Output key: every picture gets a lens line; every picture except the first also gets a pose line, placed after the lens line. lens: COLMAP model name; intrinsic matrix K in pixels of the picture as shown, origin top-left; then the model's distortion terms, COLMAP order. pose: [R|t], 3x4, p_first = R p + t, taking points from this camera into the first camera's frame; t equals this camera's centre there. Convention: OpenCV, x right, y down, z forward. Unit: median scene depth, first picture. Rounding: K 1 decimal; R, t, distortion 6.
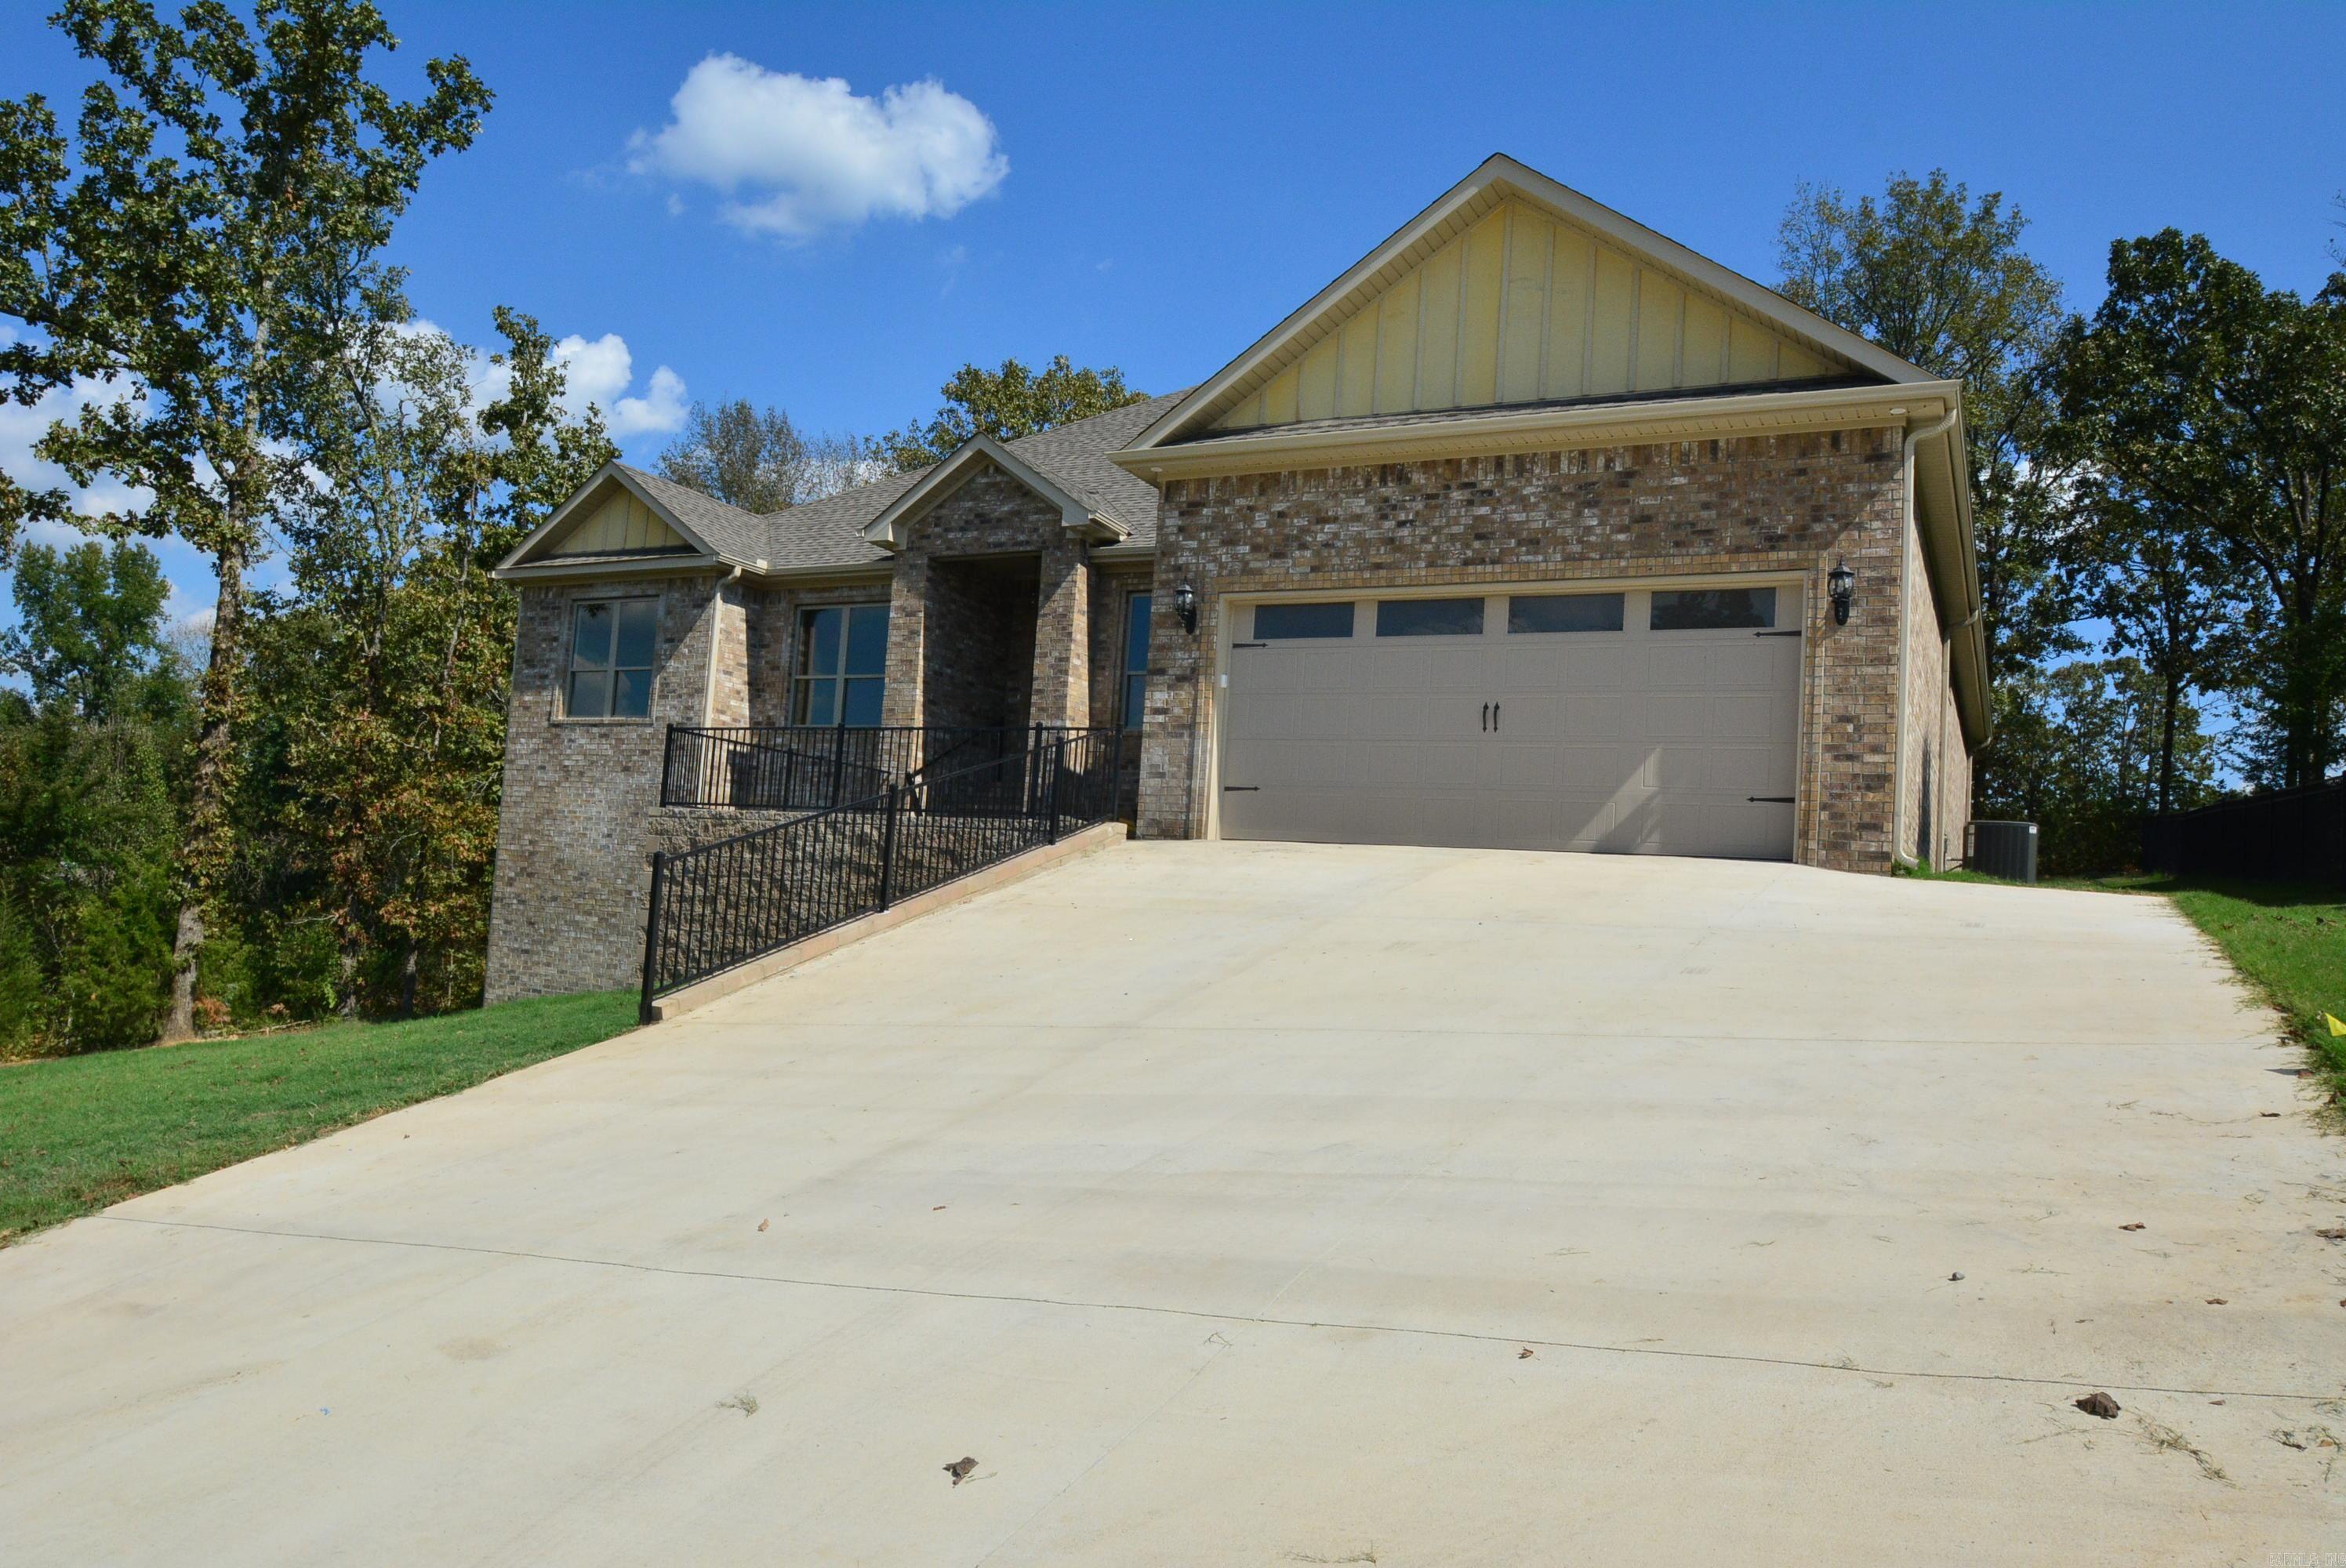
lens RADIAL K [[1083.6, 0, 1173.3], [0, 1083.6, 810.2], [0, 0, 1]] dist [-0.002552, -0.000369]
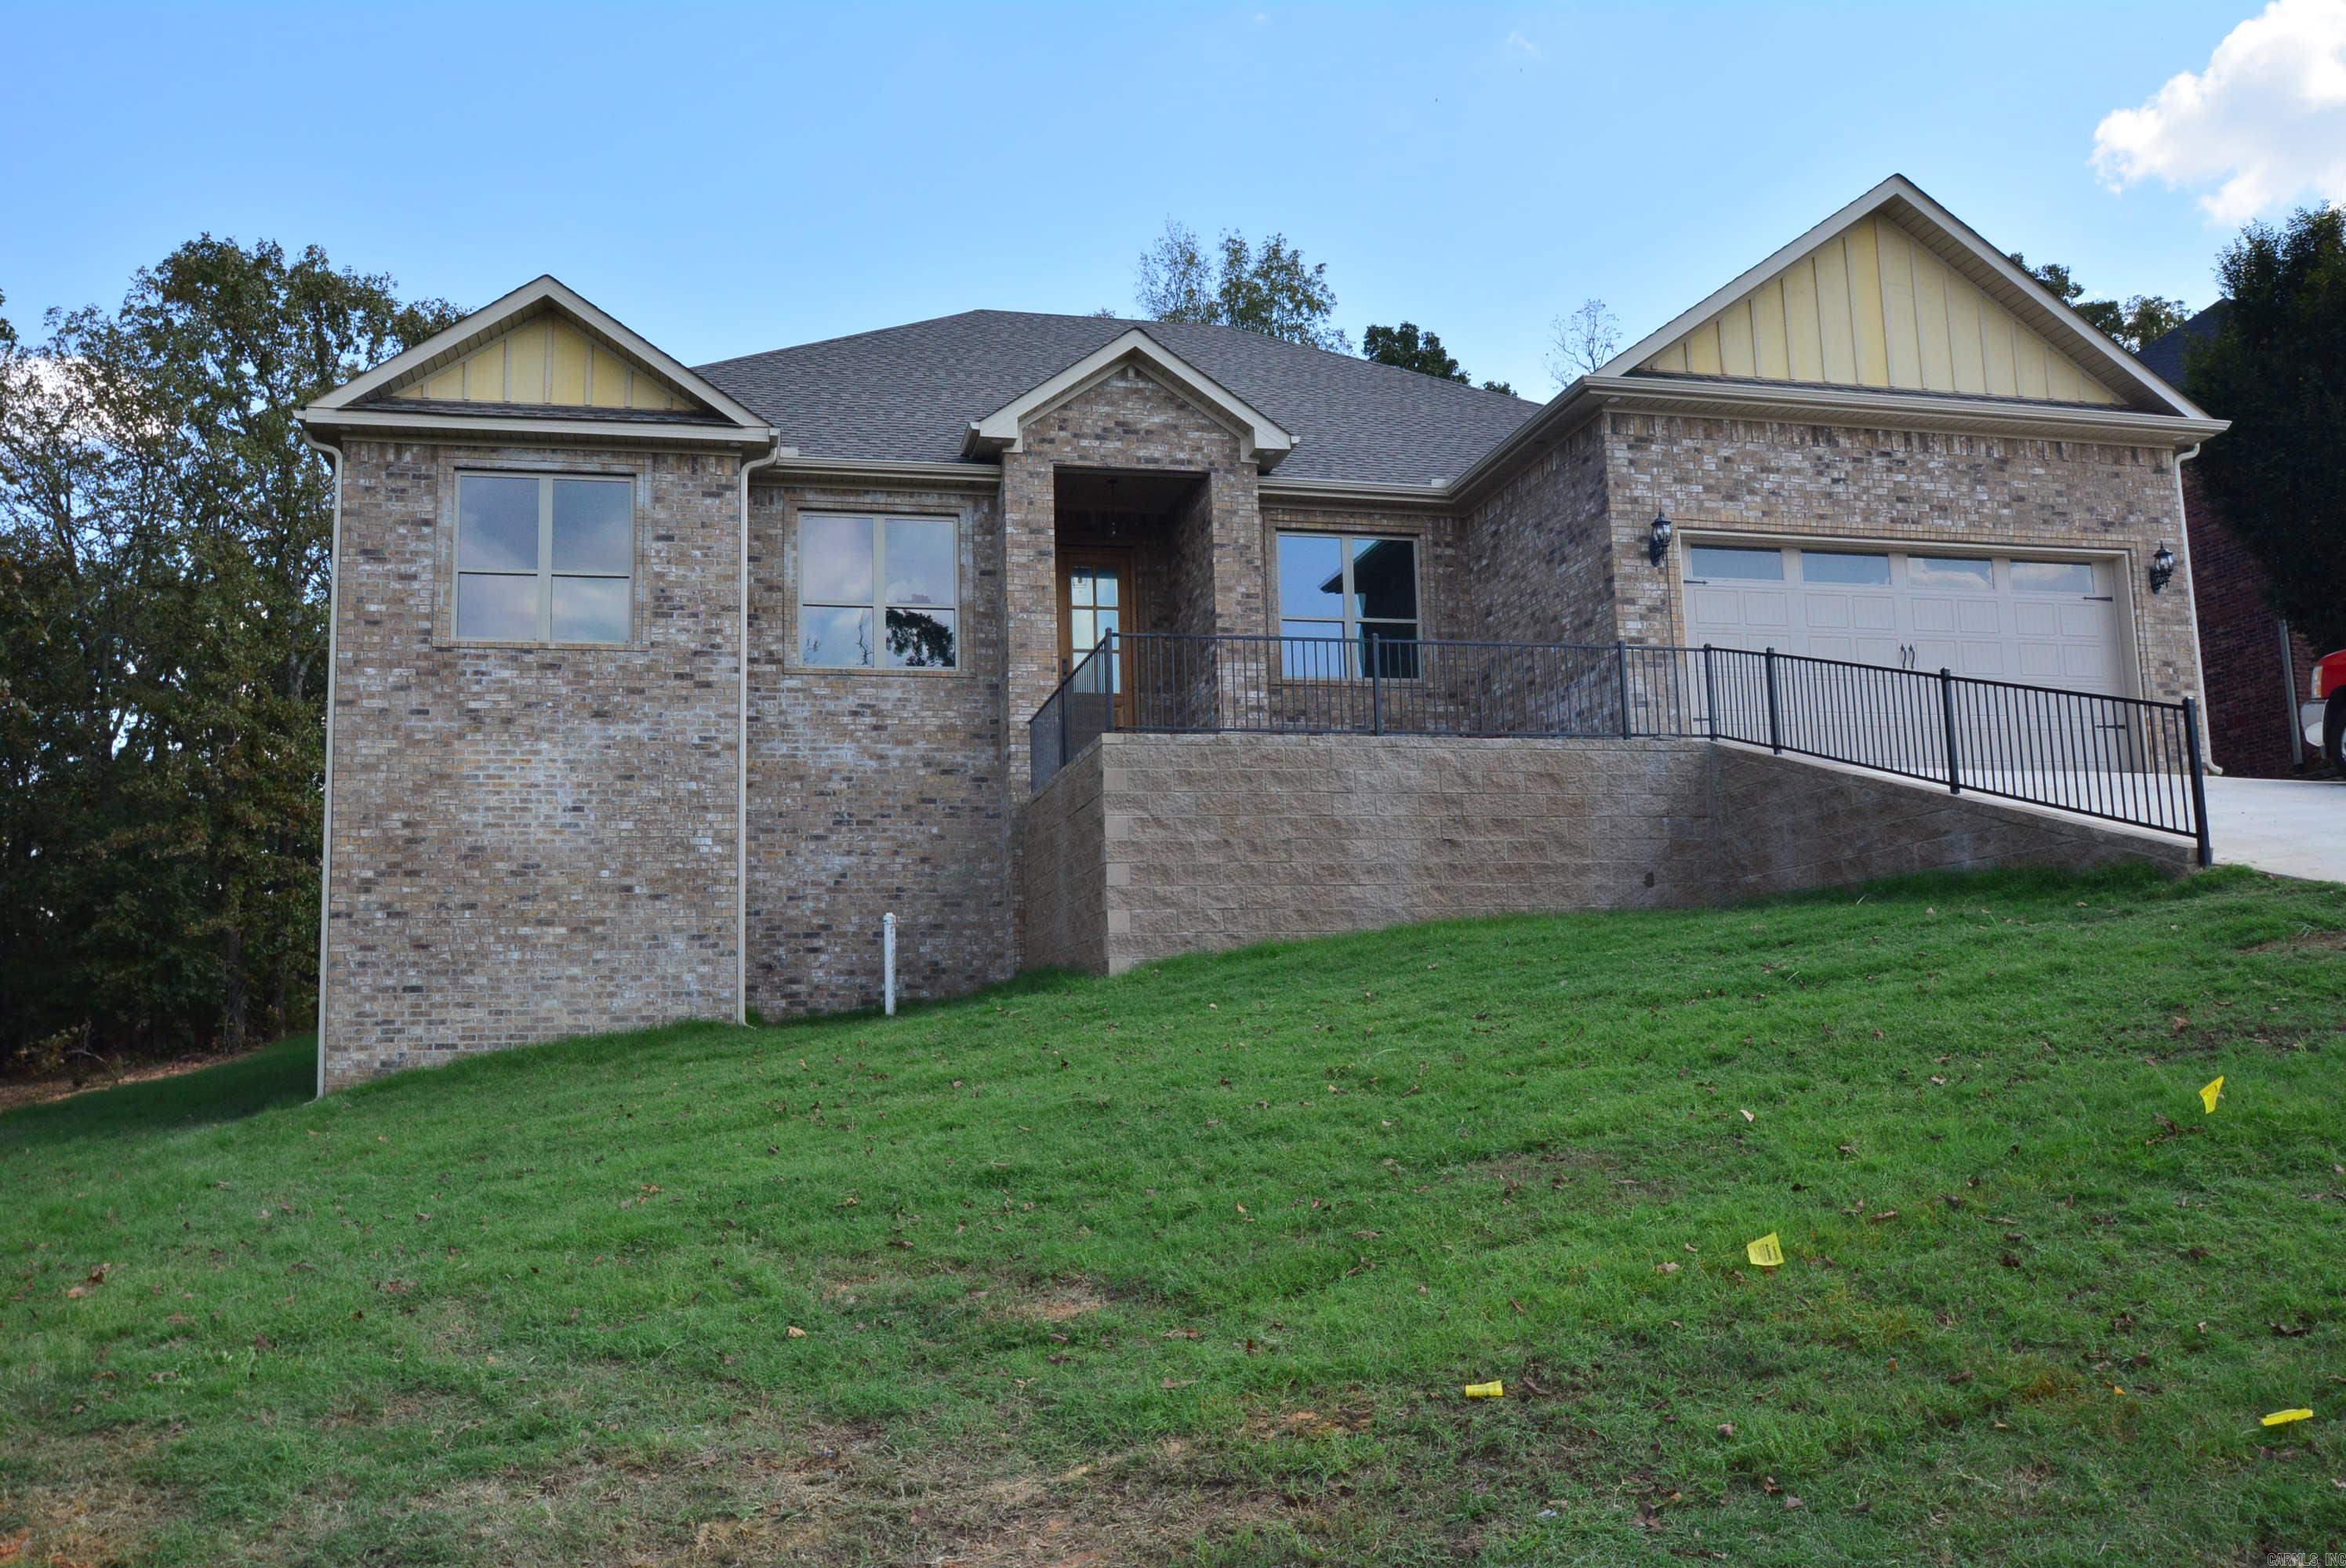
lens RADIAL K [[1221.8, 0, 1173.0], [0, 1221.8, 784.0], [0, 0, 1]] dist [-0.014486, 0.001486]
pose [[0.881588, -0.003325, 0.472009, -0.928652], [0.021254, 0.999241, -0.032657, 0.068756], [-0.471542, 0.038822, 0.880989, 0.222391]]
